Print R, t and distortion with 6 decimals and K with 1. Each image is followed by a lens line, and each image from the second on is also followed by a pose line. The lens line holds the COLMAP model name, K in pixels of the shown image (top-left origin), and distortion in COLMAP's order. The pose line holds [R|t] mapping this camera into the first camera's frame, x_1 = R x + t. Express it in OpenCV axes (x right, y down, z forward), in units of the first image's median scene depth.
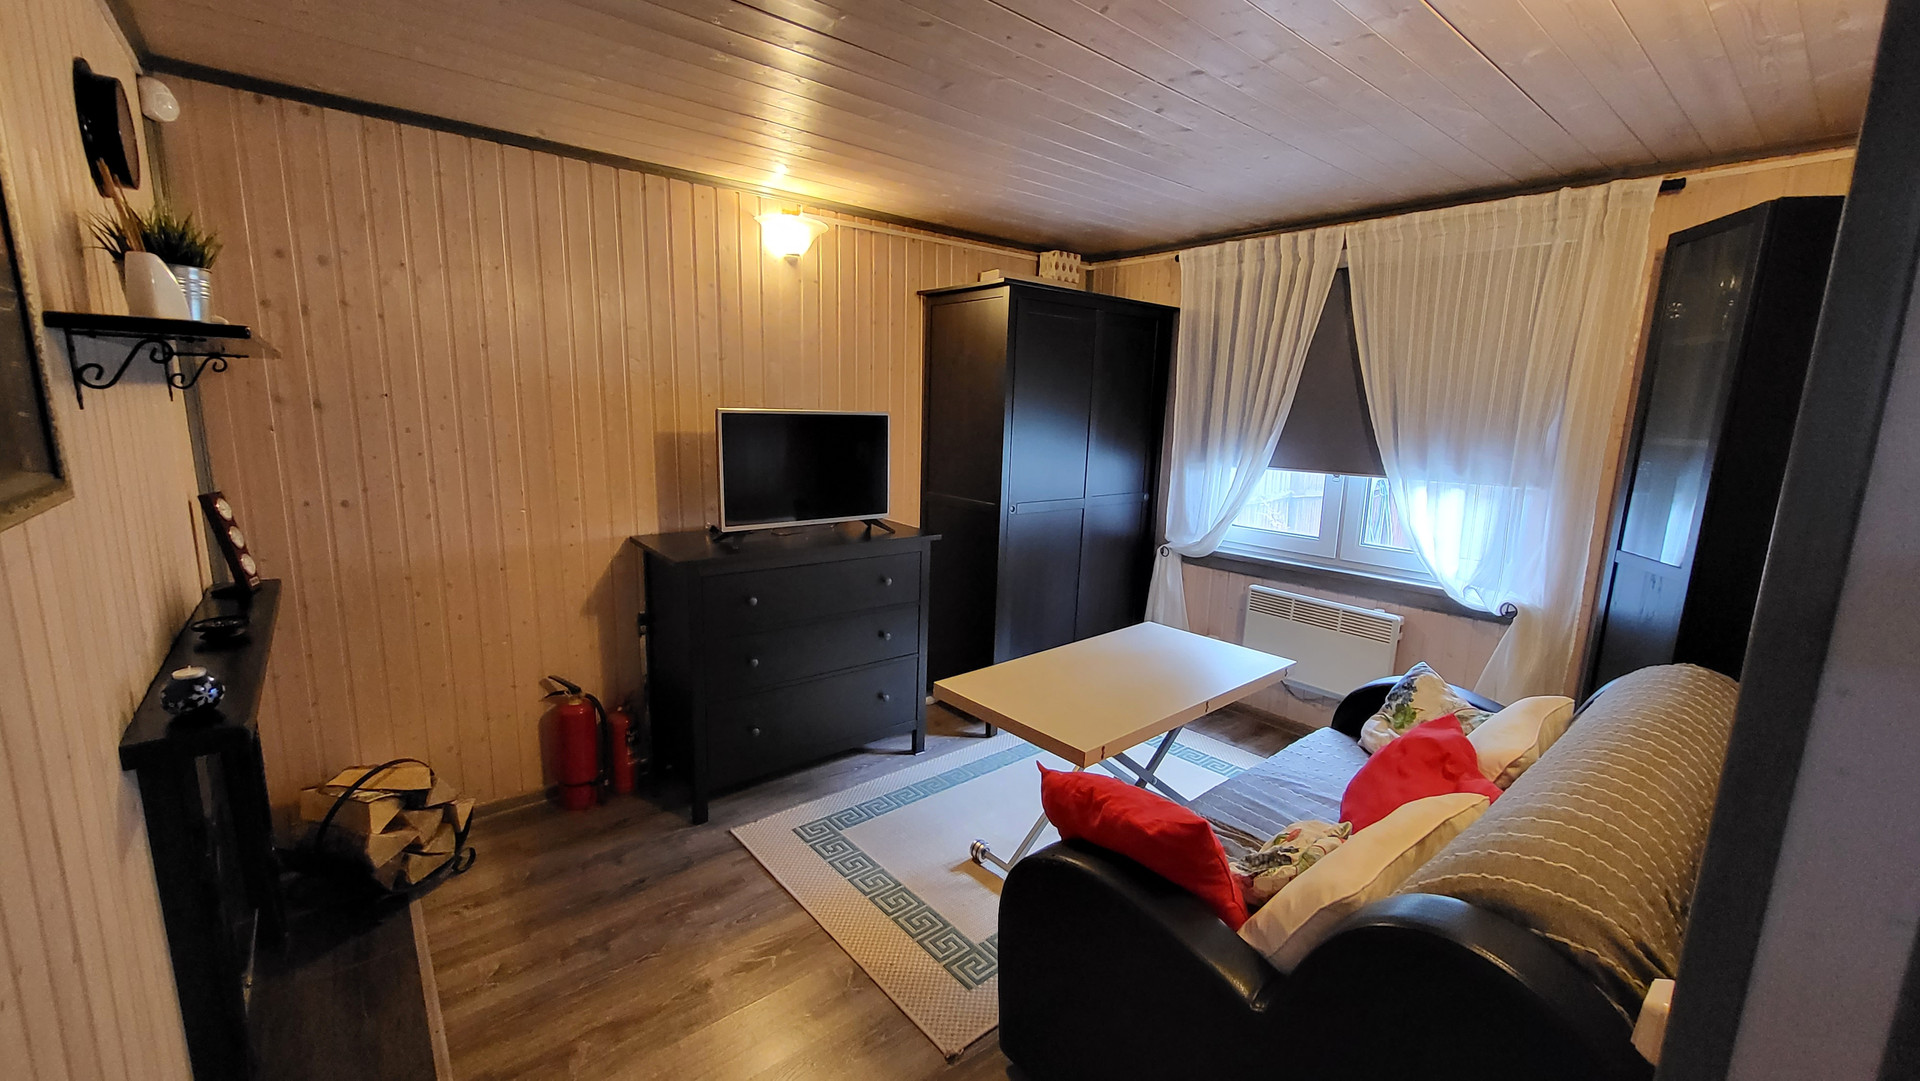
lens RADIAL K [[762.0, 0, 960.0], [0, 762.0, 540.5], [0, 0, 1]] dist [-0.001819, -0.000264]
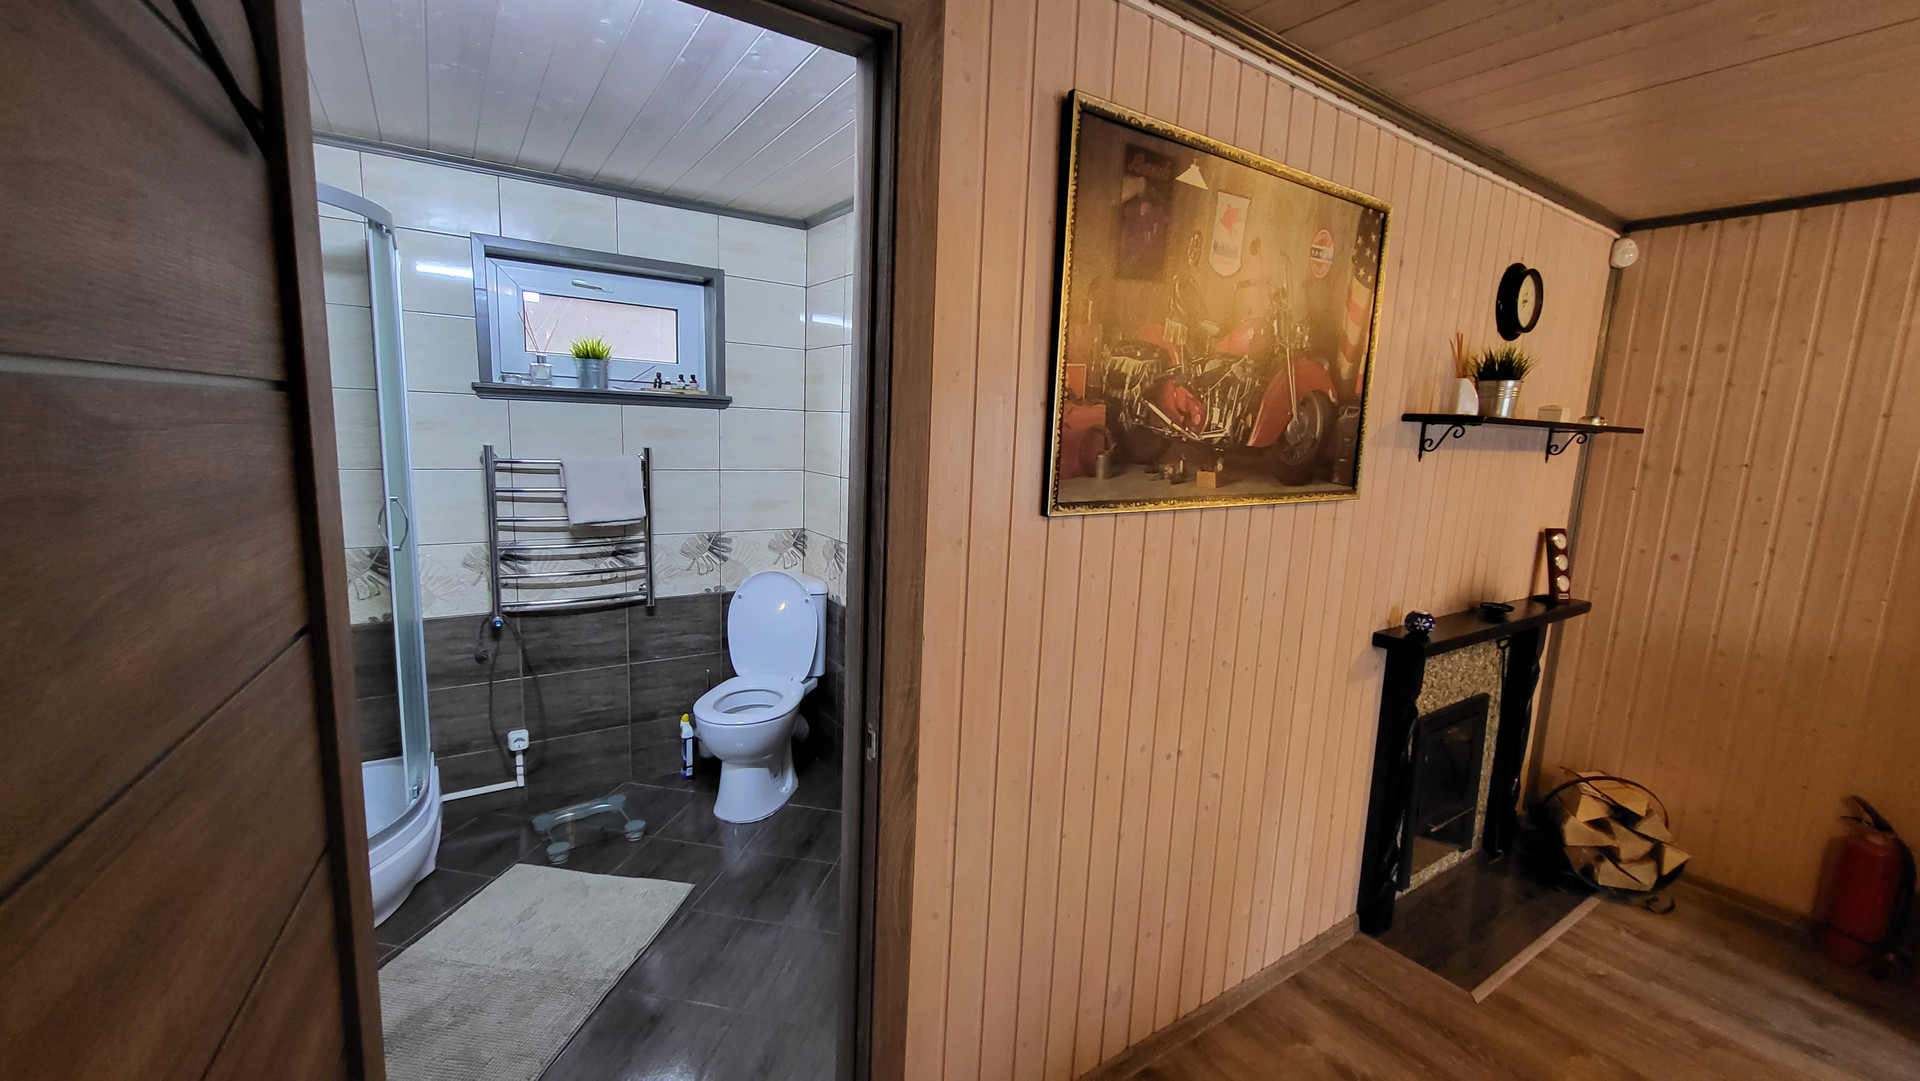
lens RADIAL K [[762.0, 0, 960.0], [0, 762.0, 540.5], [0, 0, 1]] dist [-0.001819, -0.000264]
pose [[-0.090286, 0.124842, -0.988060, 0.439164], [-0.218078, 0.965556, 0.141926, -0.000268], [0.971746, 0.228288, -0.059951, 0.015547]]
